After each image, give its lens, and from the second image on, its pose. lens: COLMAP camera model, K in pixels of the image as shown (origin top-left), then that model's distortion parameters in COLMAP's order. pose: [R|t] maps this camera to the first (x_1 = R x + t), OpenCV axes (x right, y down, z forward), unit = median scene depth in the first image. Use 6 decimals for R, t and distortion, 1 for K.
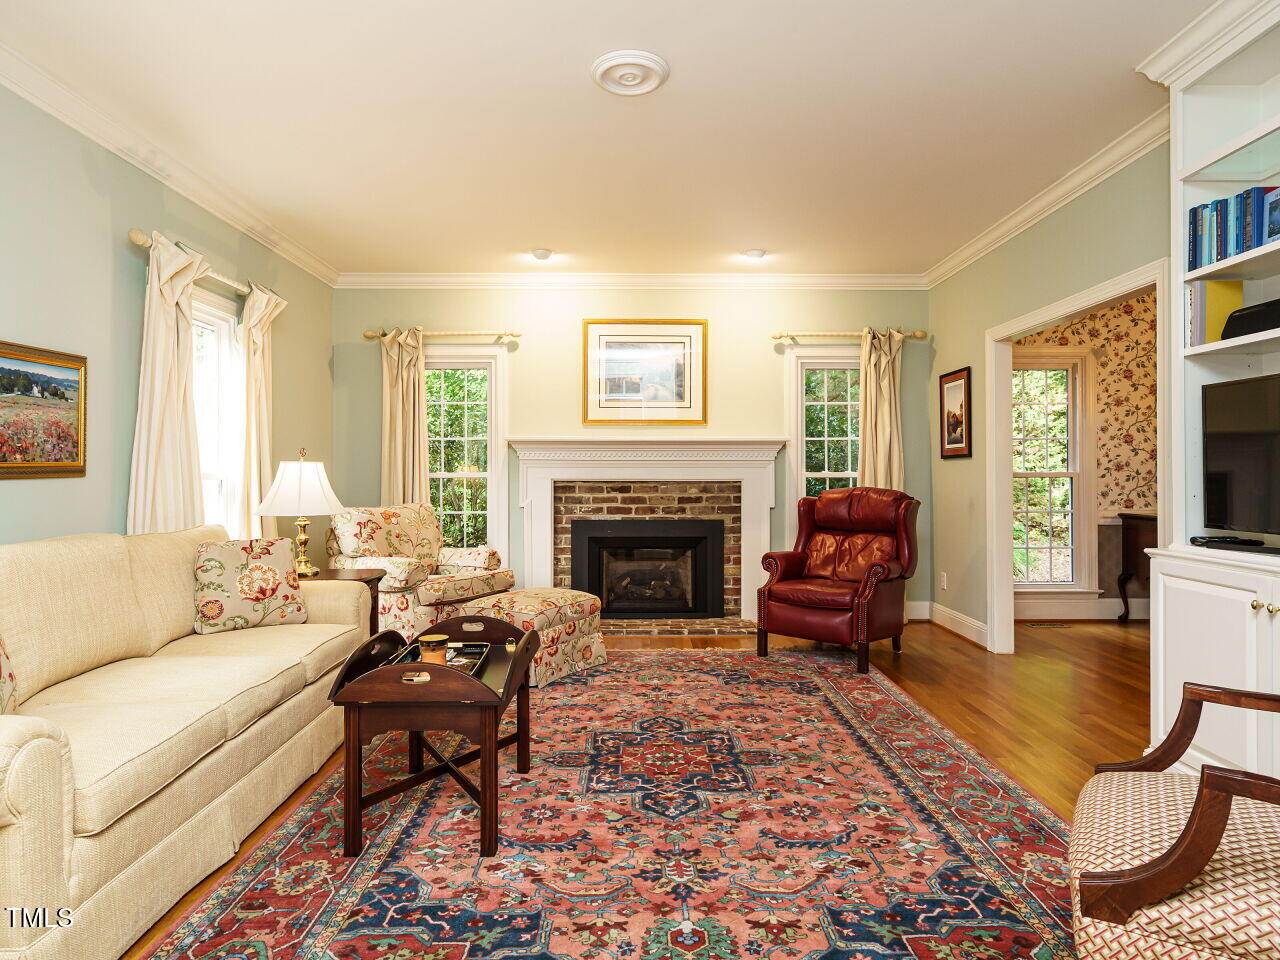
lens RADIAL K [[775.1, 0, 635.8], [0, 775.1, 455.9], [0, 0, 1]] dist [-0.001927, 0.000887]
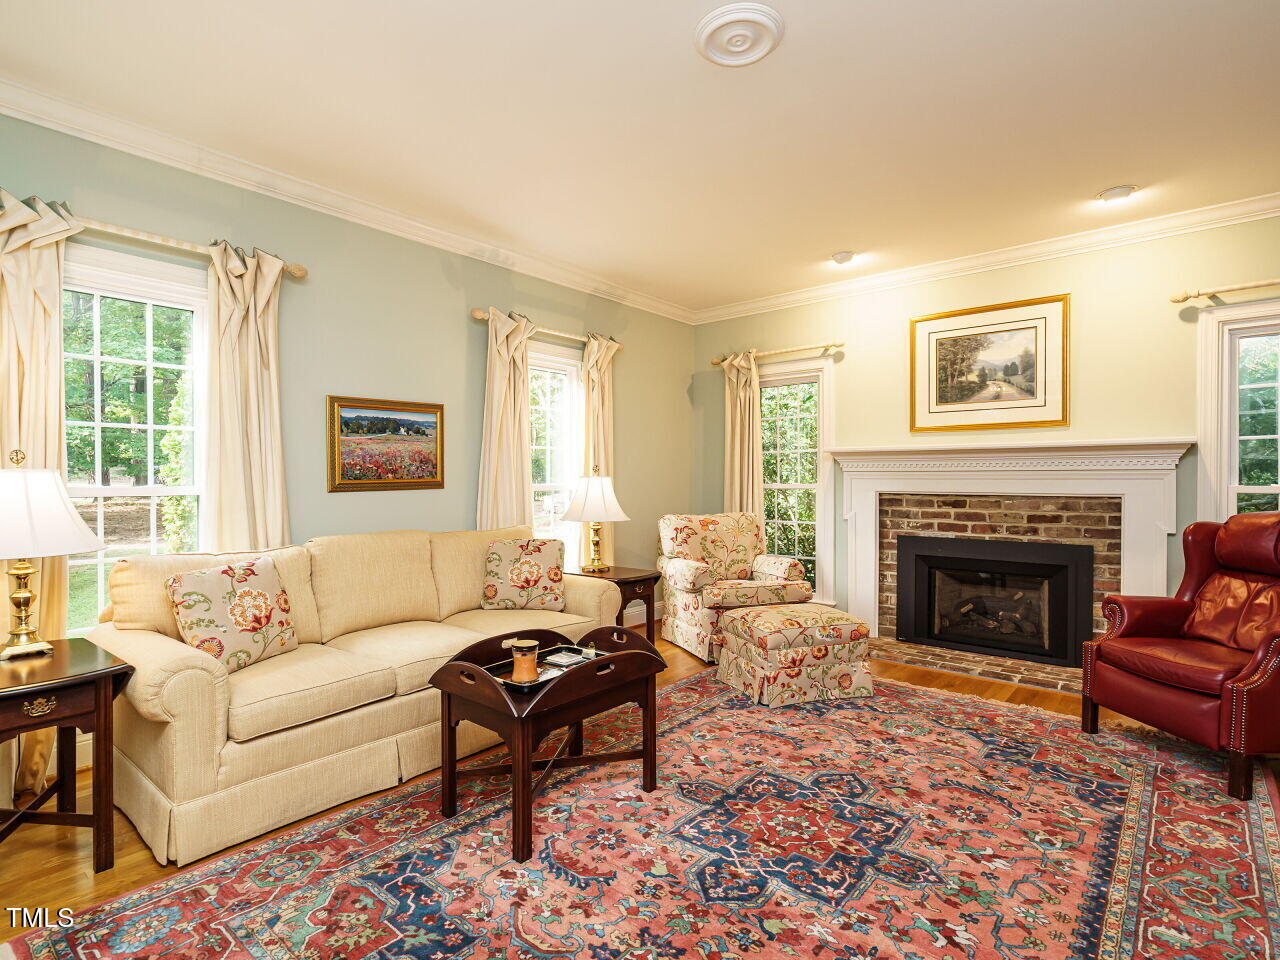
lens RADIAL K [[667.8, 0, 608.8], [0, 667.8, 477.4], [0, 0, 1]] dist [-0.007755, 0.001712]
pose [[0.740336, -0.002344, -0.672233, 0.270348], [0.015604, 0.999784, 0.013699, -0.004738], [0.672056, -0.020631, 0.740213, 0.232023]]
